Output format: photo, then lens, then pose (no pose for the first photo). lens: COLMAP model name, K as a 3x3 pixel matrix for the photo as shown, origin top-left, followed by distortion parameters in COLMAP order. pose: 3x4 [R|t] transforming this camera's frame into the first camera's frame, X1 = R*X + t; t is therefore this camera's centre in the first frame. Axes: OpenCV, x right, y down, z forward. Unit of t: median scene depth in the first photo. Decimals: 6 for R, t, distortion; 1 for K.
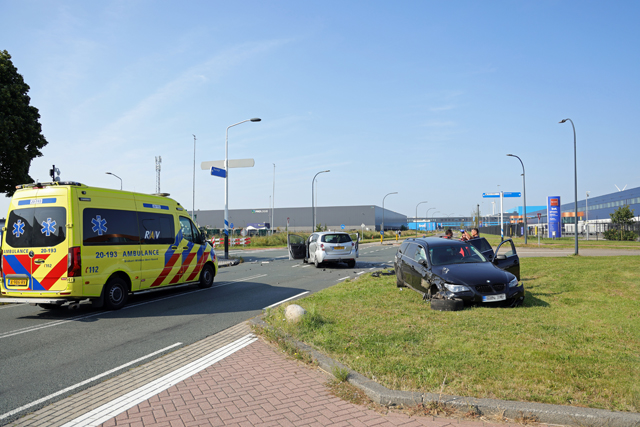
lens RADIAL K [[475.4, 0, 321.9], [0, 475.4, 211.3], [0, 0, 1]] dist [-0.090767, 0.072134]
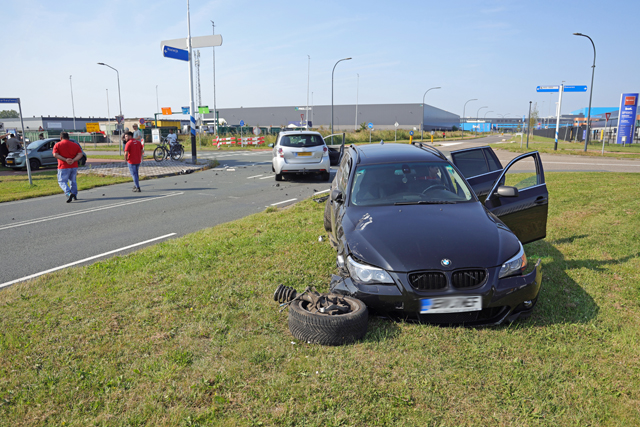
lens RADIAL K [[475.4, 0, 307.9], [0, 475.4, 224.4], [0, 0, 1]] dist [-0.090767, 0.072134]
pose [[0.991603, 0.035799, -0.124265, 0.061687], [-0.005394, 0.971532, 0.236847, 0.004724], [0.129206, -0.234188, 0.963567, 0.129618]]
